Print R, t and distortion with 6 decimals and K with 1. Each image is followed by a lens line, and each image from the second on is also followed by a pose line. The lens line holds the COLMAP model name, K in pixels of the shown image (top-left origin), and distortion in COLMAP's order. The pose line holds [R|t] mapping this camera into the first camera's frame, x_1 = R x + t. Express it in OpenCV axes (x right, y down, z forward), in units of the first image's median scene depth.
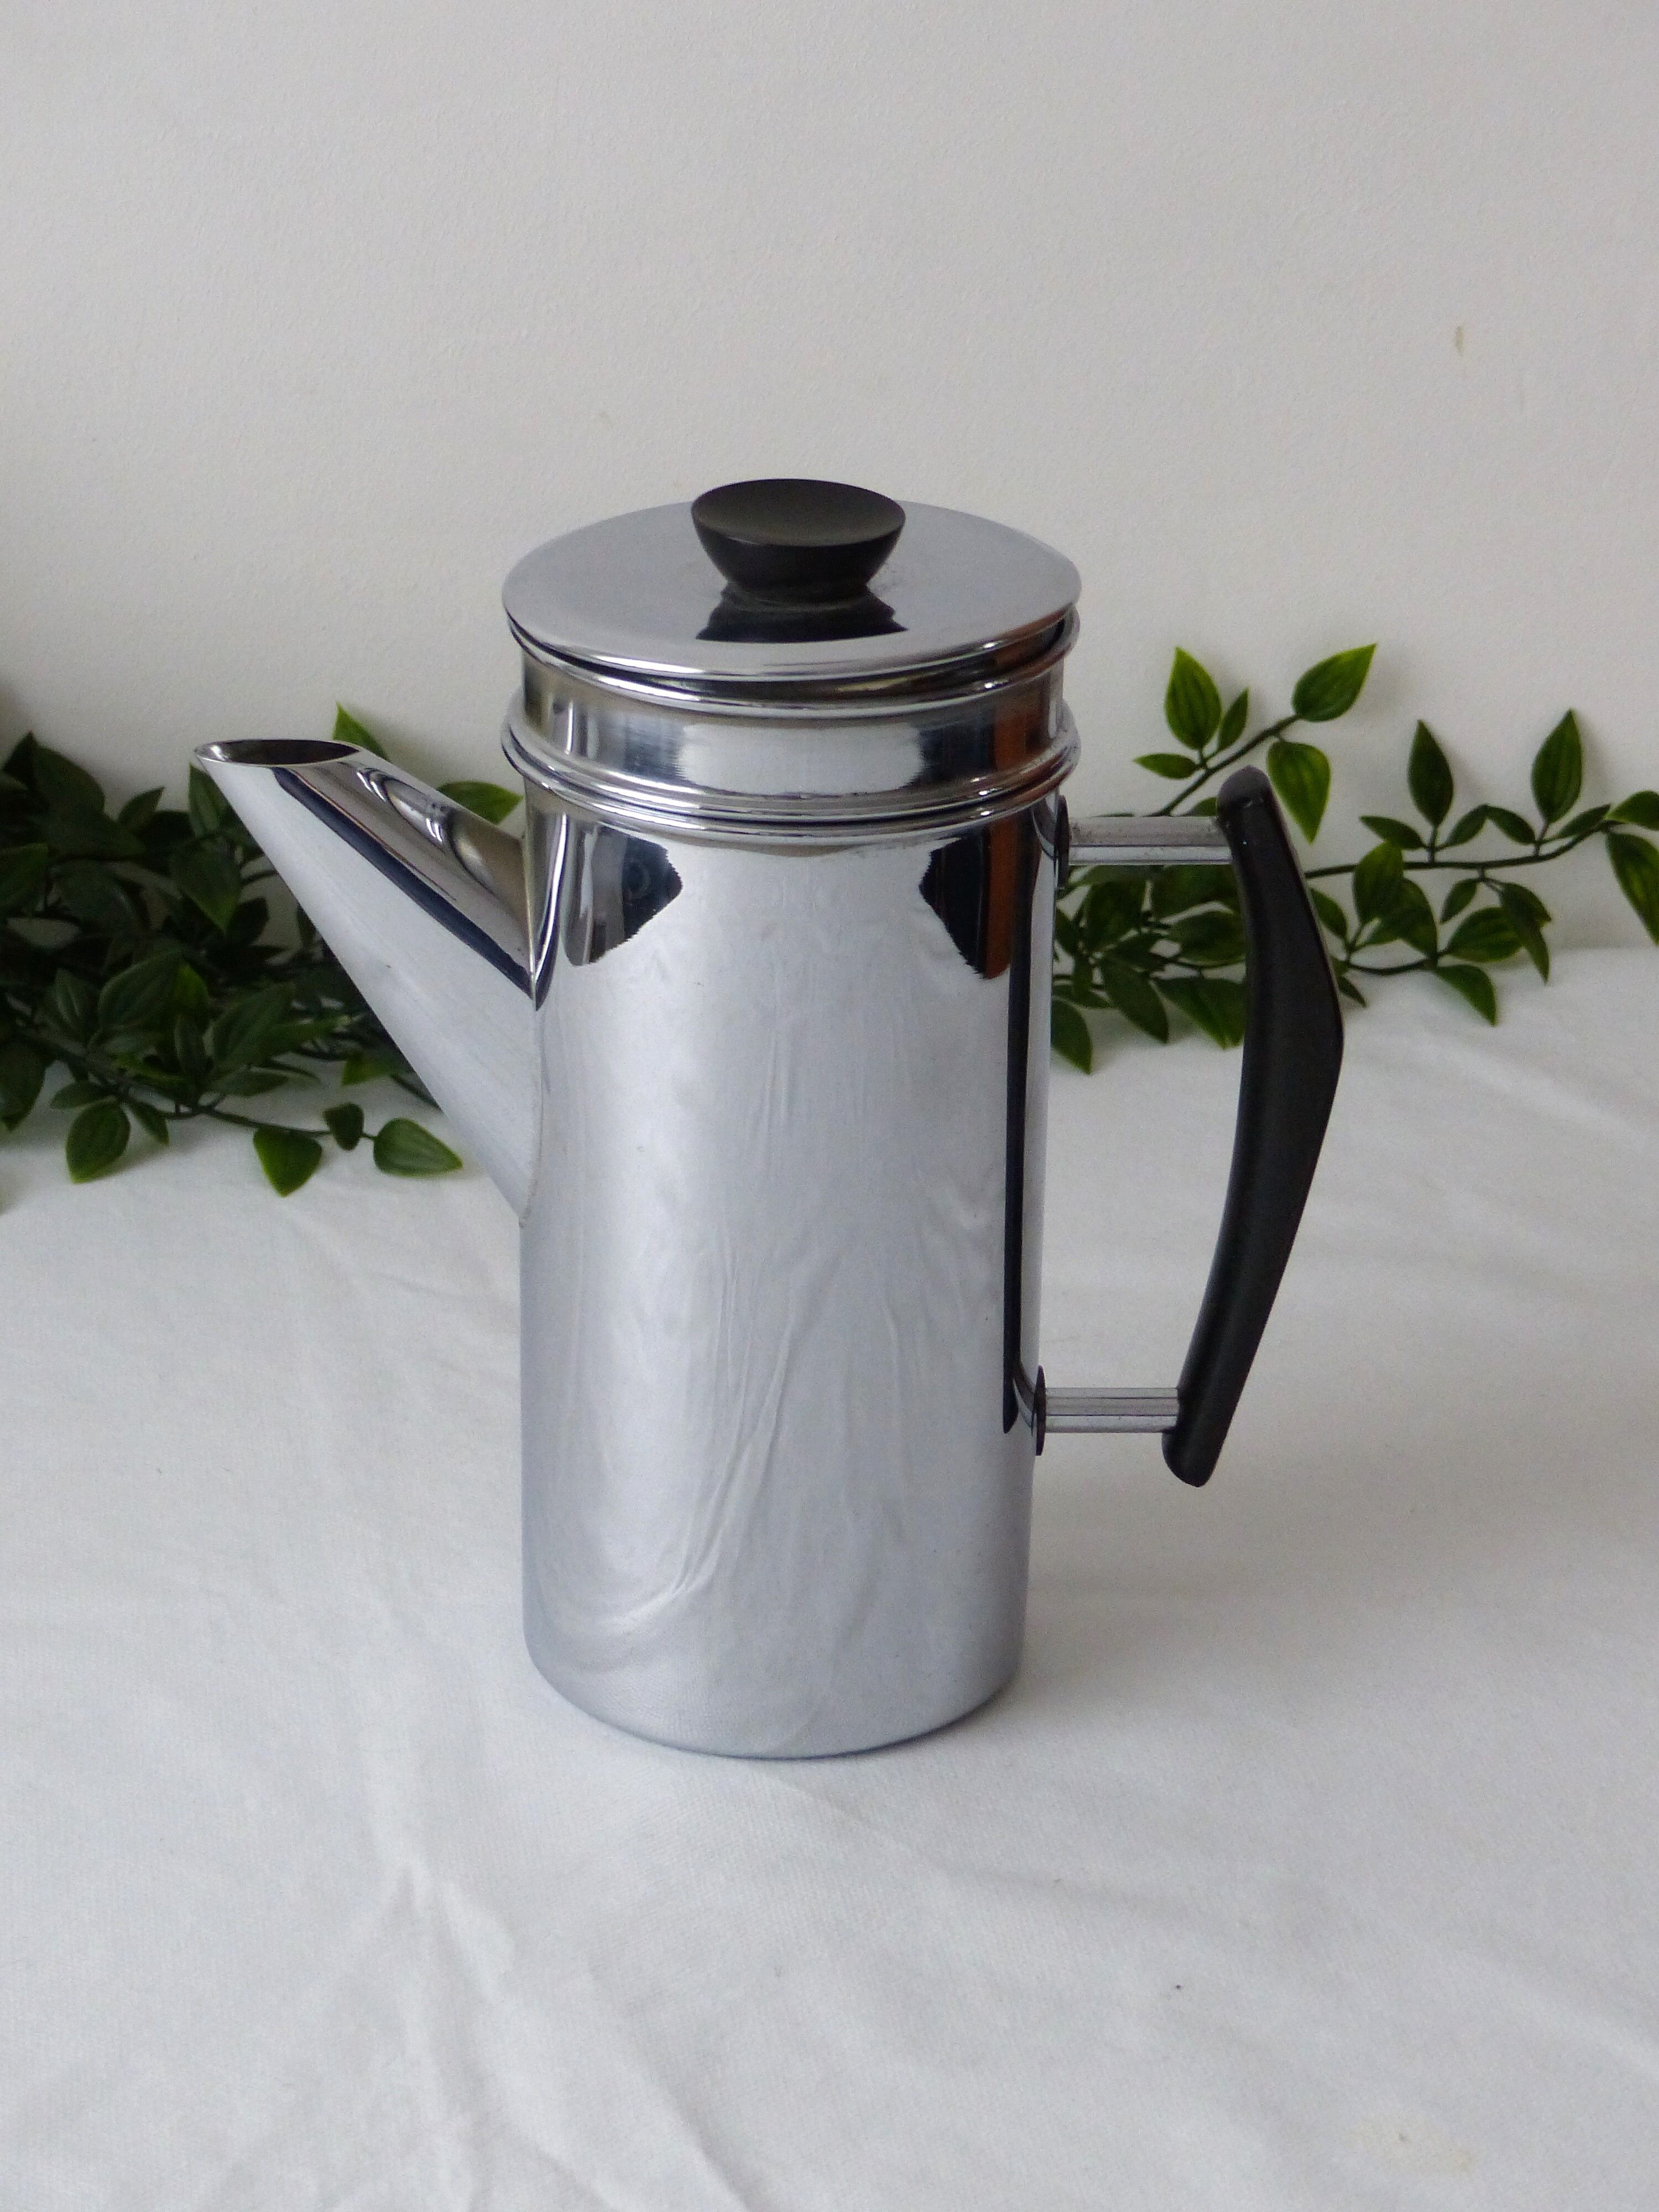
lens RADIAL K [[5654.6, 0, 725.5], [0, 5654.6, 1176.3], [0, 0, 1]] dist [-0.028941, 0.000000]
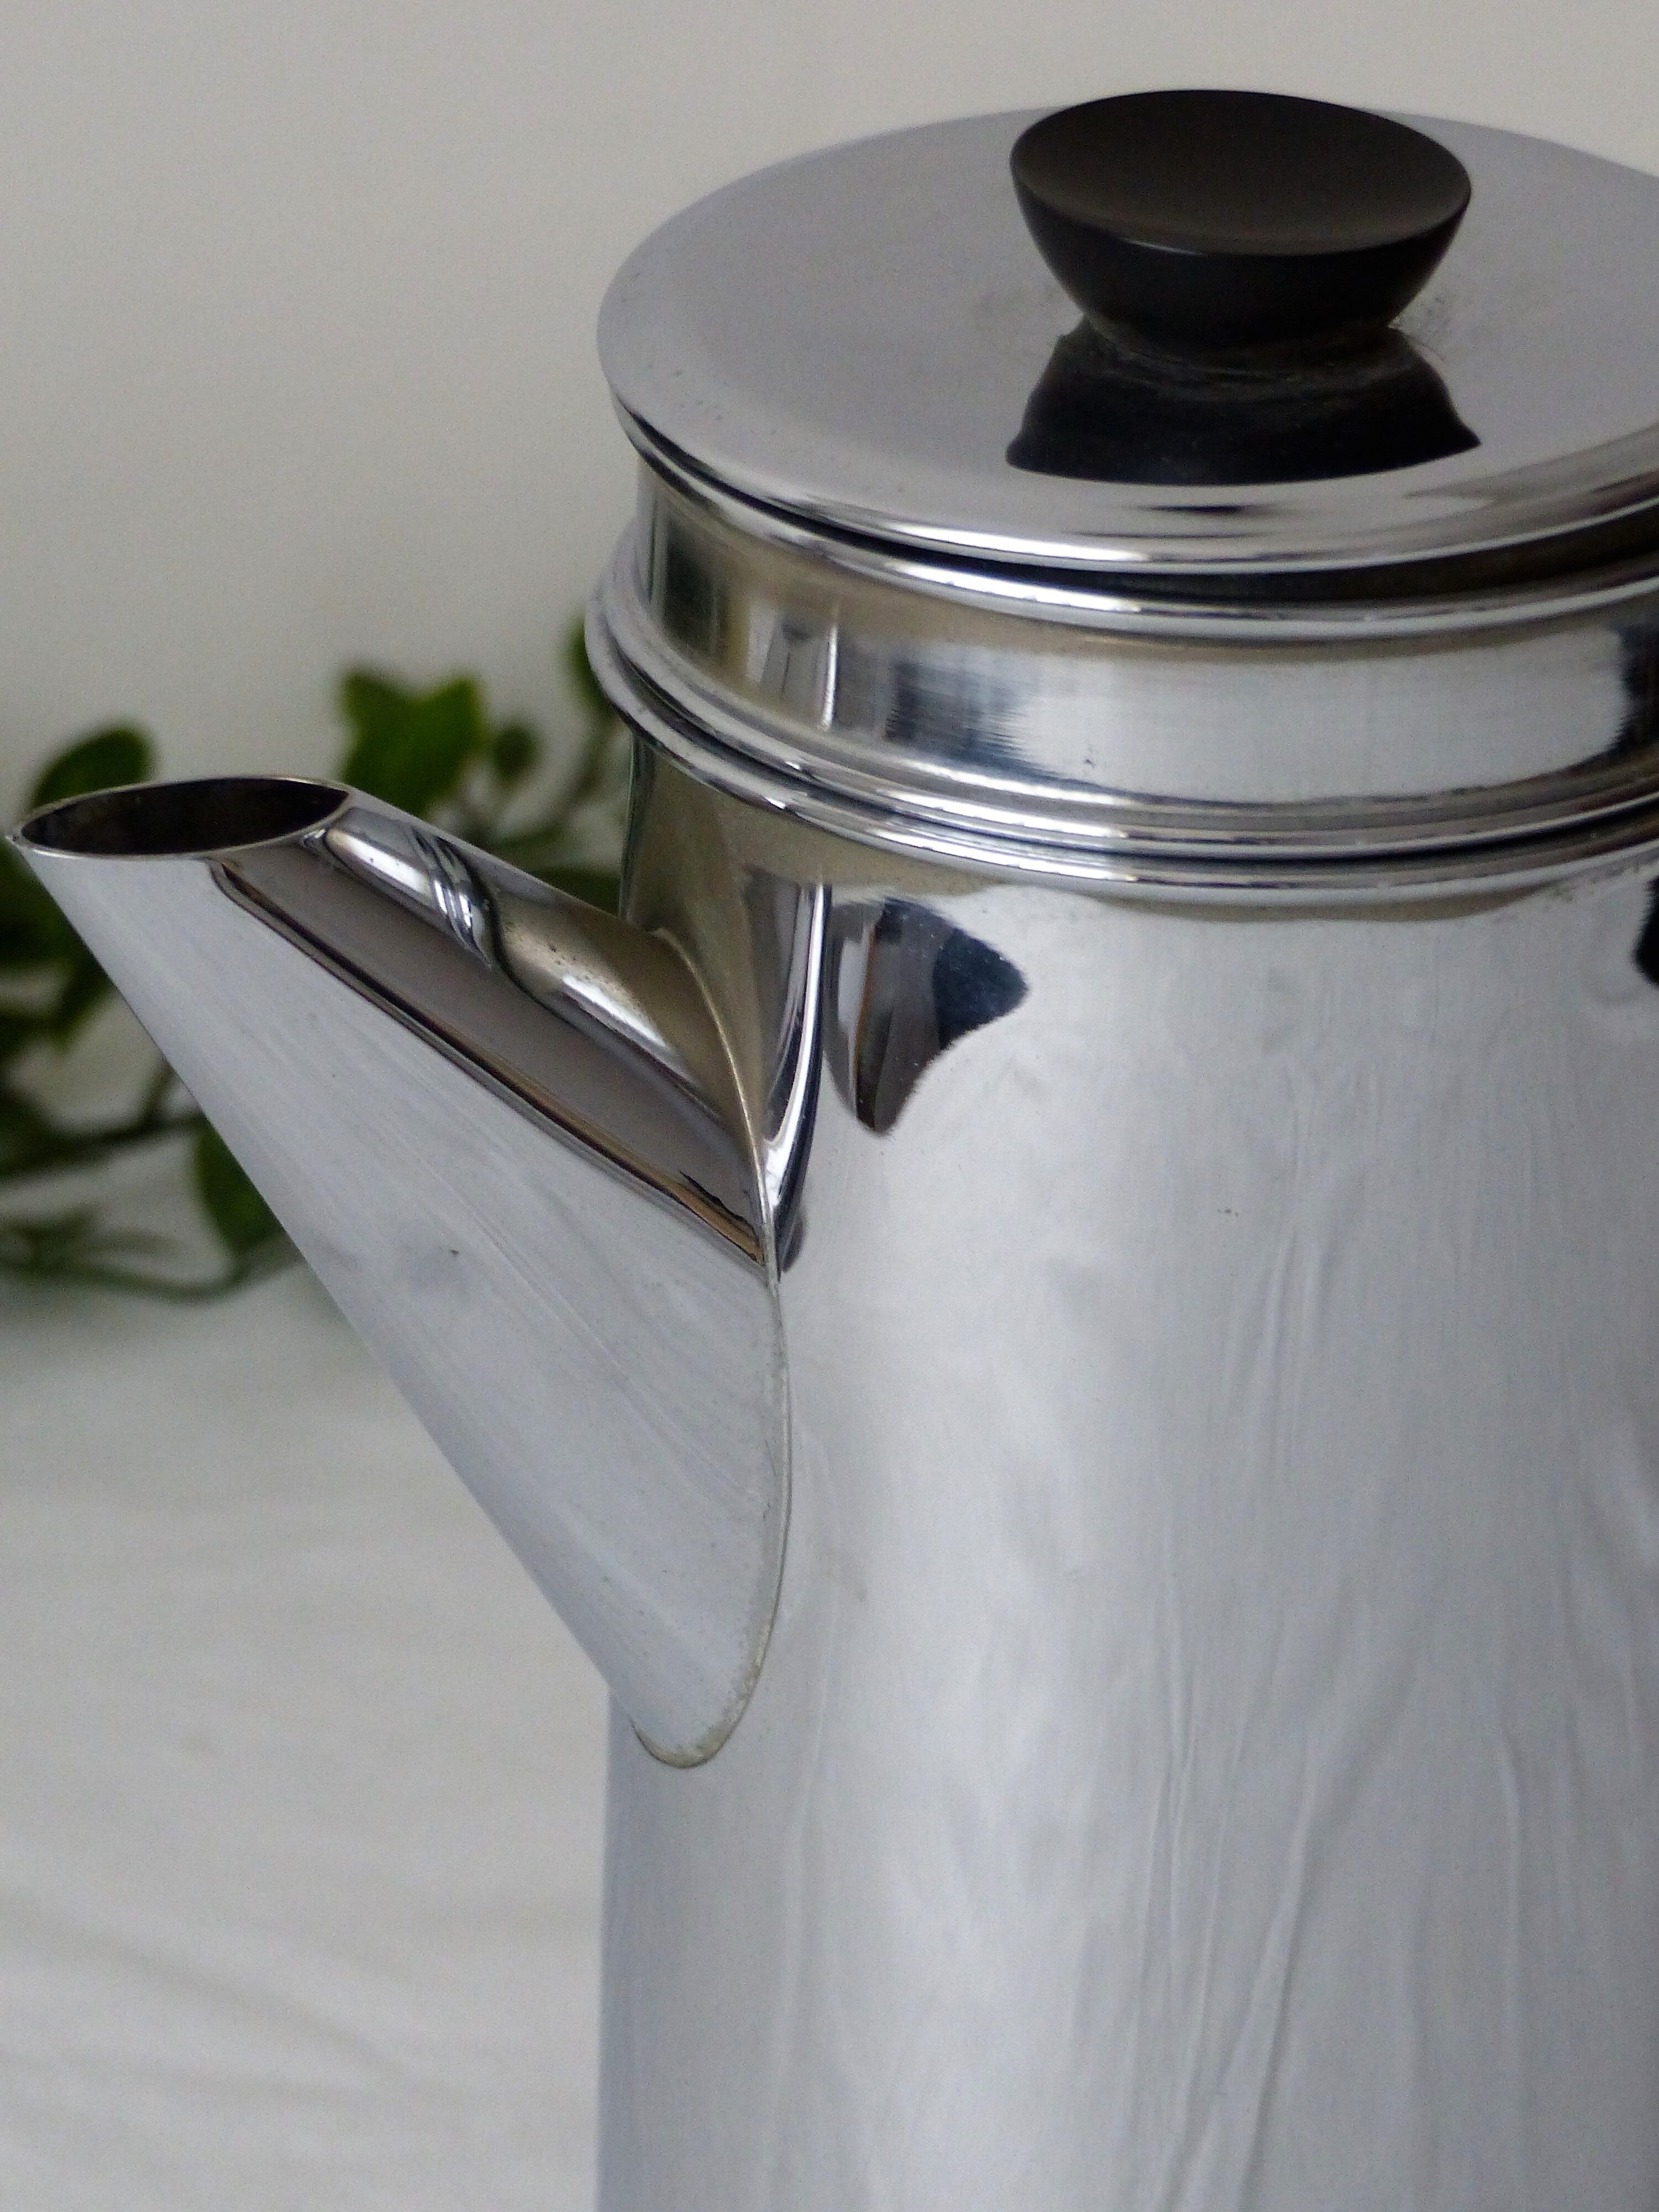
lens RADIAL K [[13449.4, 0, 837.8], [0, 13449.4, 1105.1], [0, 0, 1]] dist [3.800122, 0.000000]
pose [[0.999867, 0.000834, -0.016265, -0.008554], [-0.001586, 0.998929, -0.046252, 0.014288], [0.016209, 0.046272, 0.998797, -0.193710]]
